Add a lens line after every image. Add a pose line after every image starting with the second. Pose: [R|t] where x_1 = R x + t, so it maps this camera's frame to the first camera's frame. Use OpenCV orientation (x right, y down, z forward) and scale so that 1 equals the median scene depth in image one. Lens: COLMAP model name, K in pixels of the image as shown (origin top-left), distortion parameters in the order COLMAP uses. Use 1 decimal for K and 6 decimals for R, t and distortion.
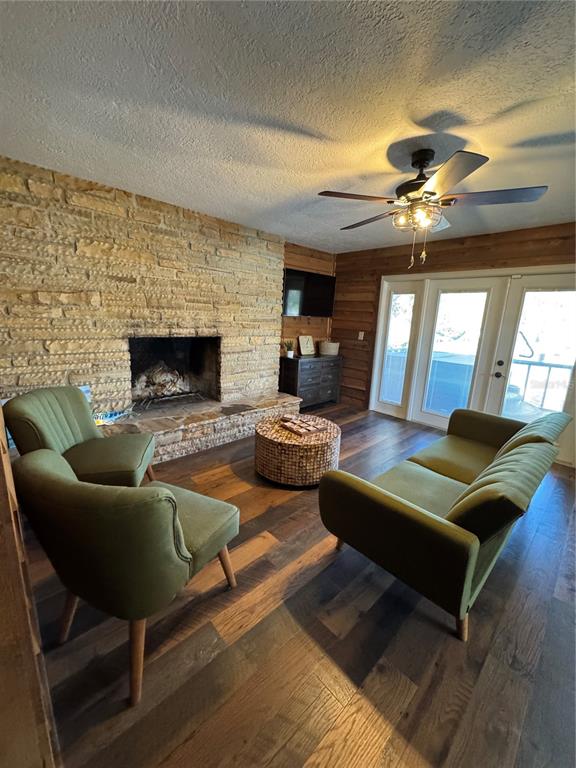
lens RADIAL K [[304.4, 0, 287.9], [0, 304.4, 383.3], [0, 0, 1]] dist [-0.002827, -0.000051]
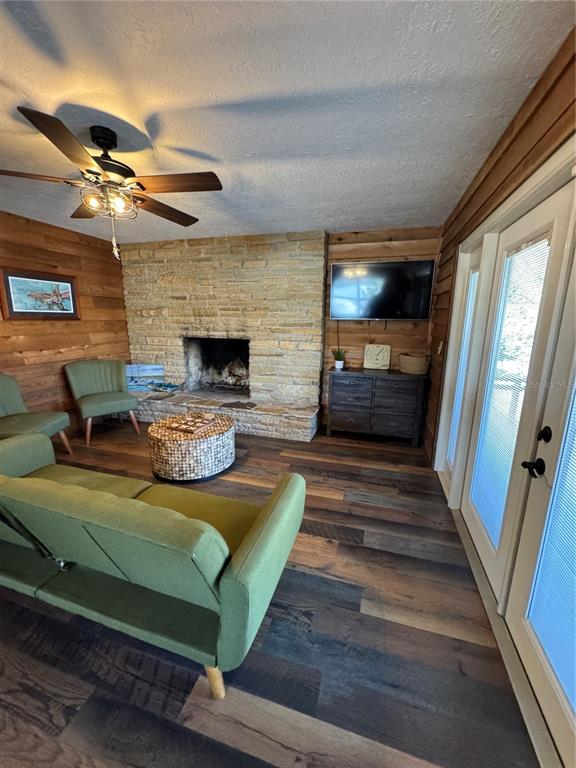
lens RADIAL K [[304.4, 0, 289.1], [0, 304.4, 383.6], [0, 0, 1]] dist [-0.002827, -0.000051]
pose [[0.500001, 0.146618, -0.853524, 0.846179], [-0.177137, 0.982042, 0.064927, -0.094497], [0.847716, 0.118727, 0.516993, 0.576068]]
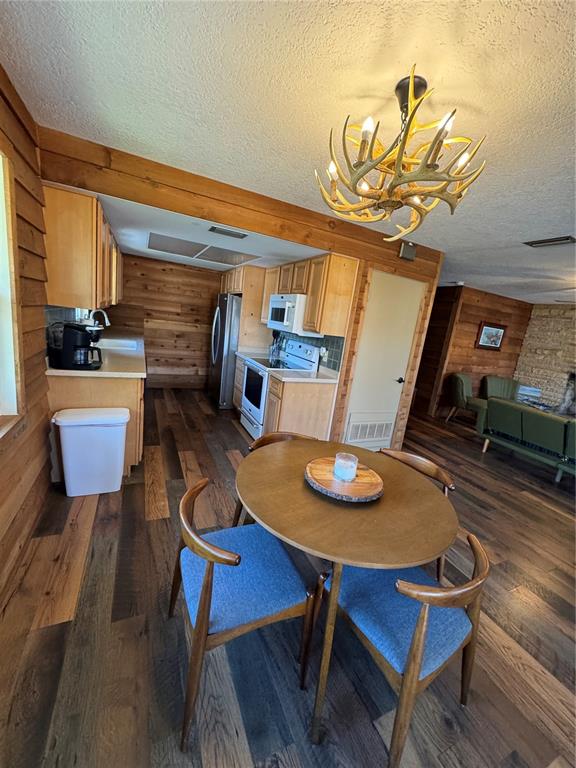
lens RADIAL K [[304.4, 0, 289.4], [0, 304.4, 383.6], [0, 0, 1]] dist [-0.002827, -0.000051]
pose [[-0.303141, 0.117251, -0.945705, 1.581481], [-0.340445, 0.913584, 0.222397, 0.079170], [0.890058, 0.389378, -0.237027, -0.114575]]
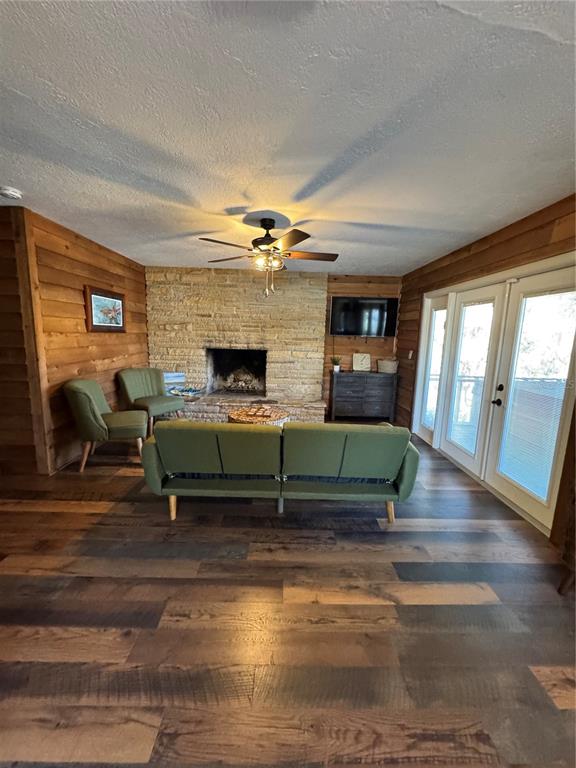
lens RADIAL K [[304.4, 0, 287.9], [0, 304.4, 382.9], [0, 0, 1]] dist [-0.002827, -0.000051]
pose [[0.736379, 0.086182, -0.671058, 0.829902], [-0.143716, 0.989144, -0.030673, 0.026687], [0.661129, 0.119029, 0.740770, 0.035847]]
